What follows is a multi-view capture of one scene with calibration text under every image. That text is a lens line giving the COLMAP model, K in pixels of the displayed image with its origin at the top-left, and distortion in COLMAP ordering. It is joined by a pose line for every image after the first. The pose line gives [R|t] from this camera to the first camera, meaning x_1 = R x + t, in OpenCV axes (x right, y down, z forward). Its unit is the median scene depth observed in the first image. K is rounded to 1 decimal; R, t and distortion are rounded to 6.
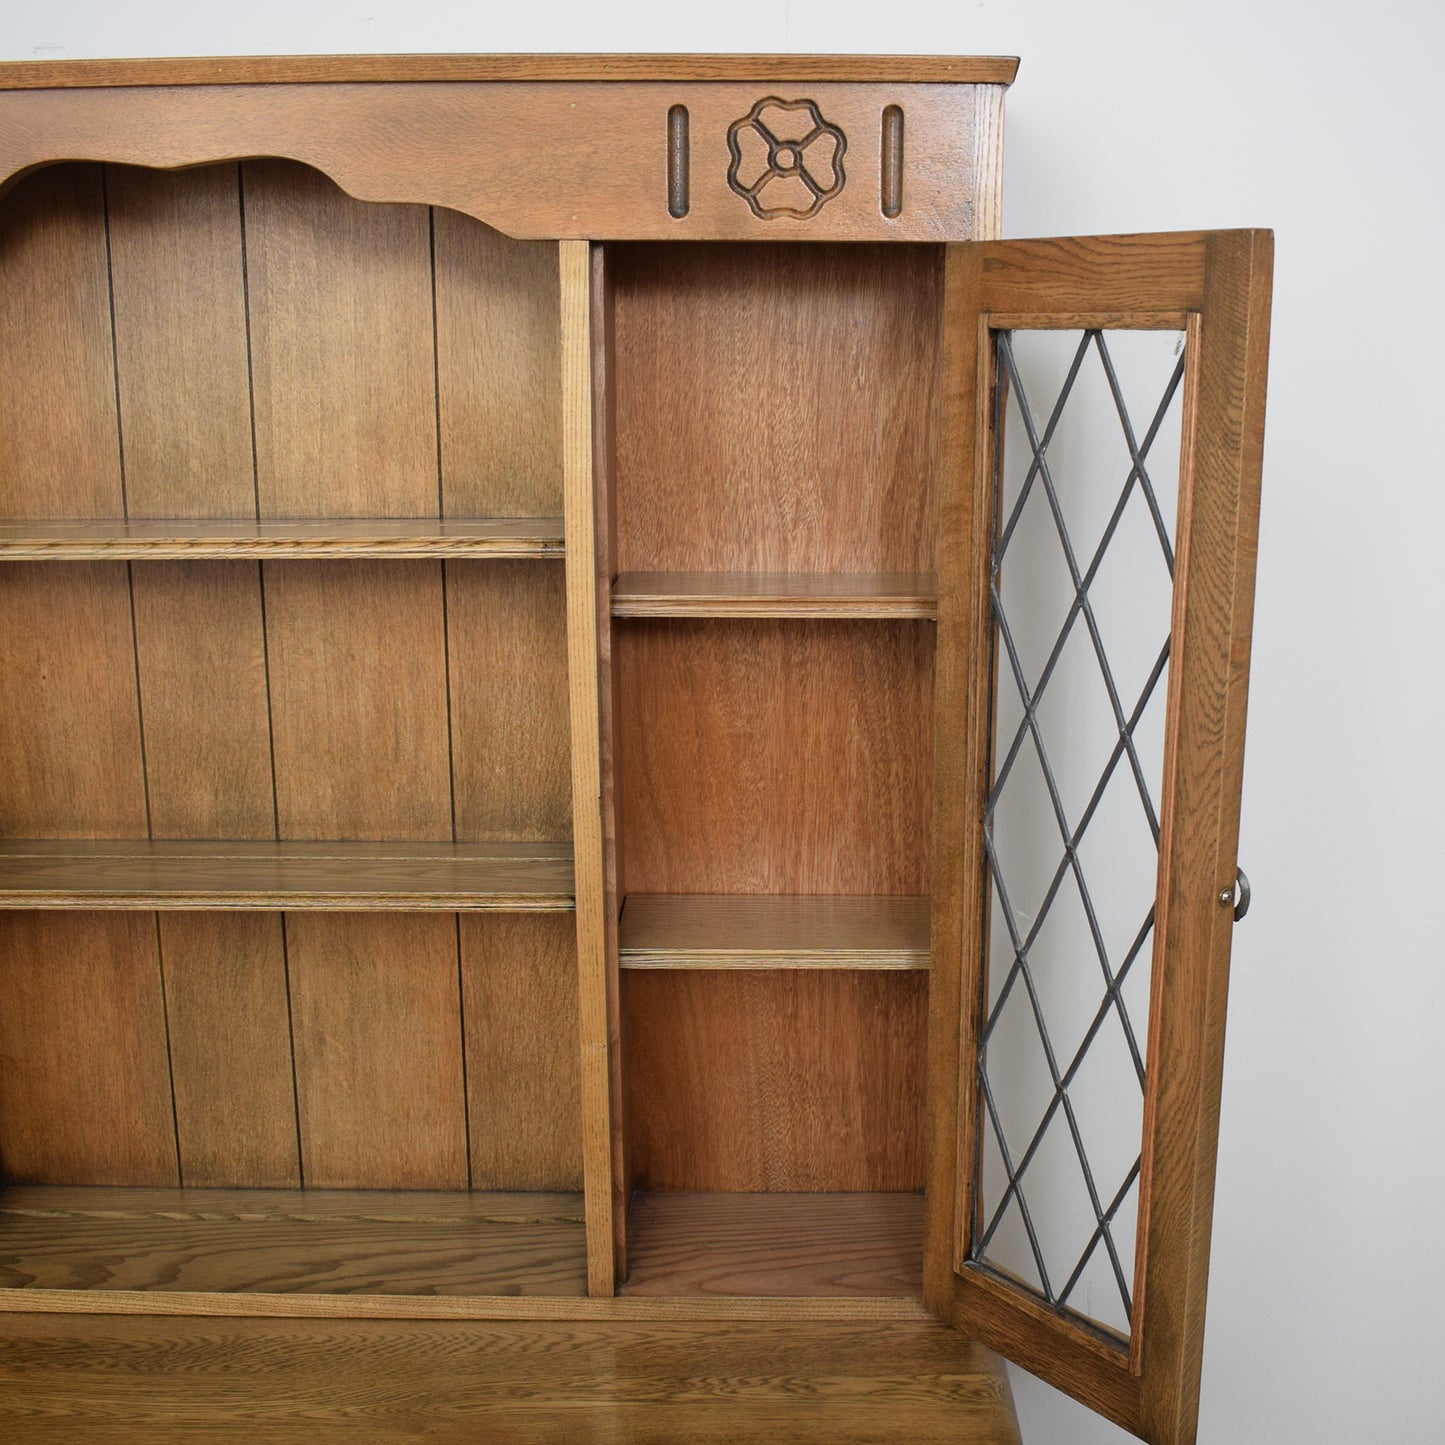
lens RADIAL K [[1844.2, 0, 806.4], [0, 1844.2, 783.9], [0, 0, 1]] dist [-0.092317, 0.000000]
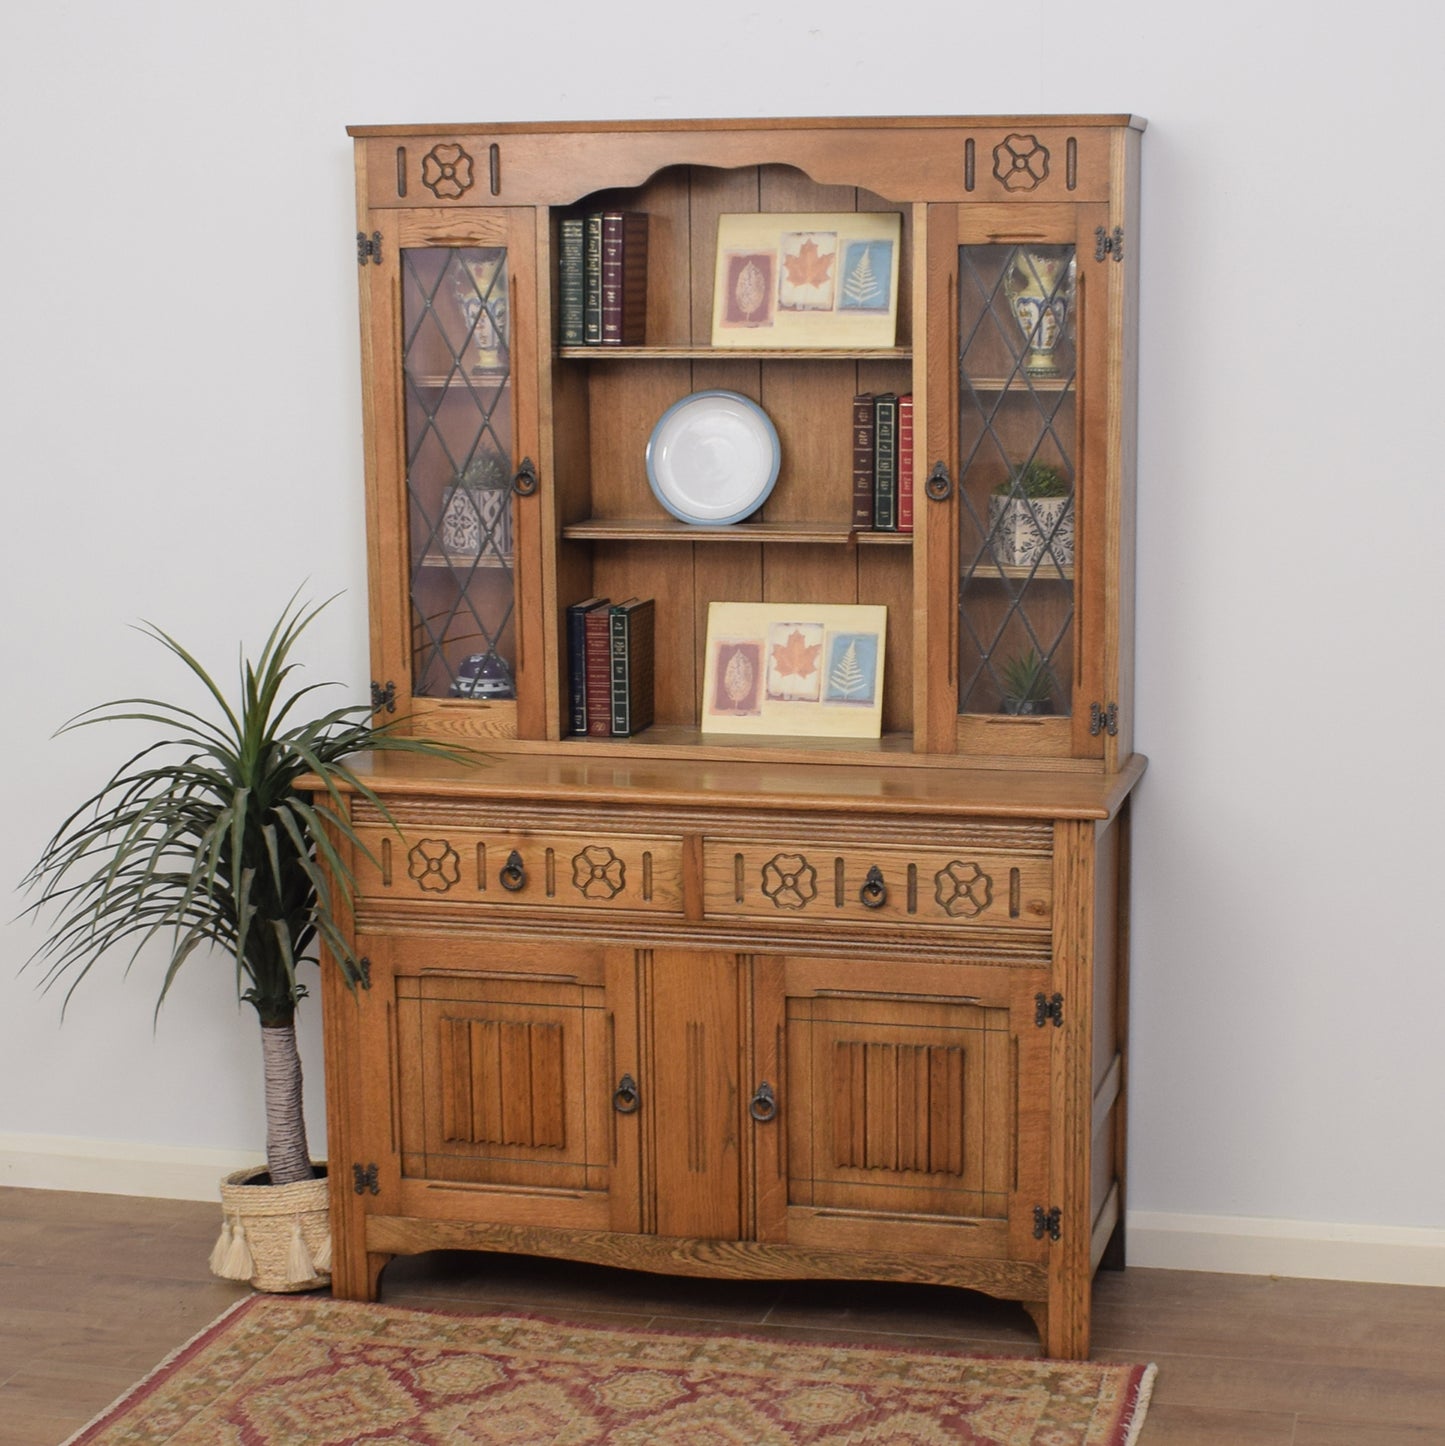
lens RADIAL K [[3001.7, 0, 846.1], [0, 3001.7, 806.4], [0, 0, 1]] dist [-0.089206, 0.000000]
pose [[0.974822, 0.033332, -0.220481, 0.481021], [-0.044195, 0.998031, -0.044517, 0.463412], [0.218563, 0.053140, 0.974375, -1.959733]]
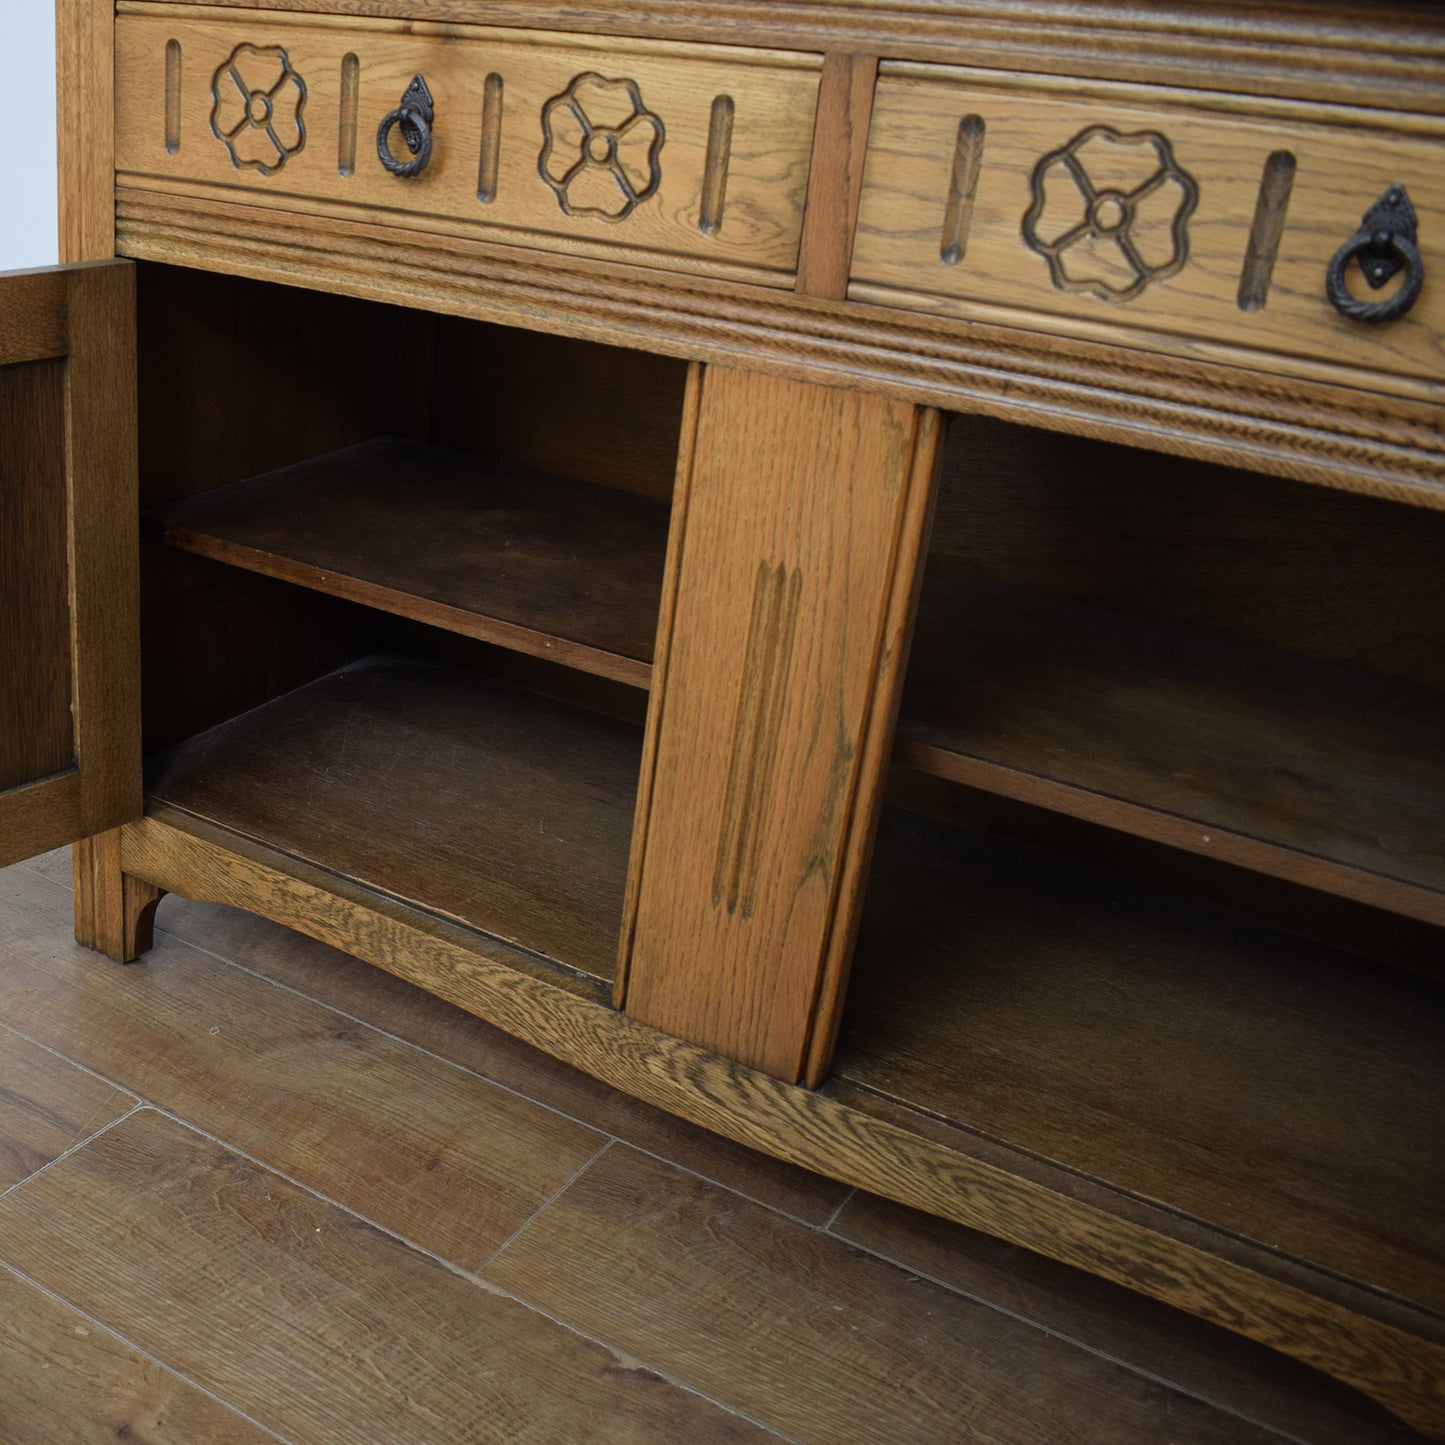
lens RADIAL K [[1741.8, 0, 365.2], [0, 1741.8, 727.1], [0, 0, 1]] dist [-0.089652, 0.000000]
pose [[0.795854, 0.274649, -0.539615, -0.054296], [-0.179267, 0.958131, 0.223268, 0.489885], [0.578342, -0.080954, 0.811768, 0.240966]]
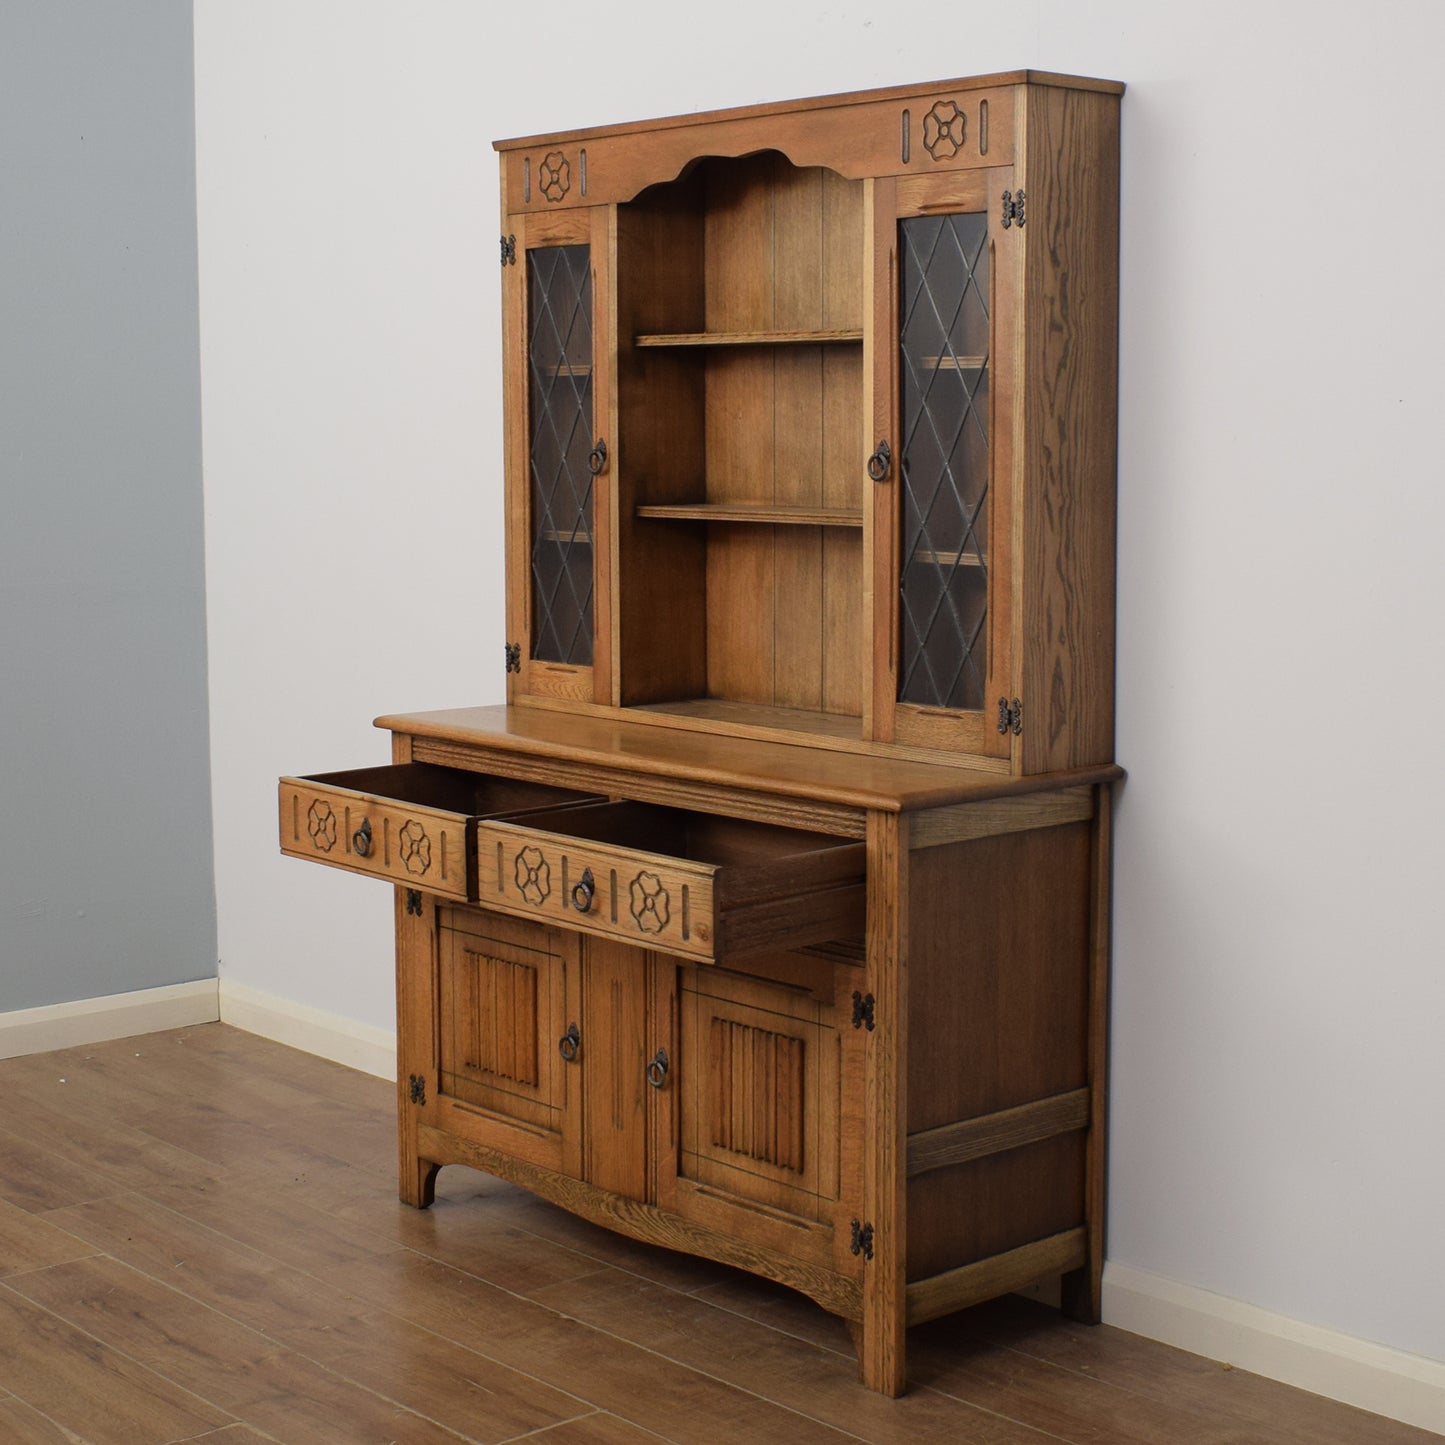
lens RADIAL K [[2540.2, 0, 688.3], [0, 2540.2, 678.3], [0, 0, 1]] dist [-0.093238, 0.000000]
pose [[0.653221, 0.072806, -0.753659, 1.636424], [-0.169393, 0.984189, -0.051743, 0.371400], [0.737976, 0.161464, 0.655226, -0.783845]]
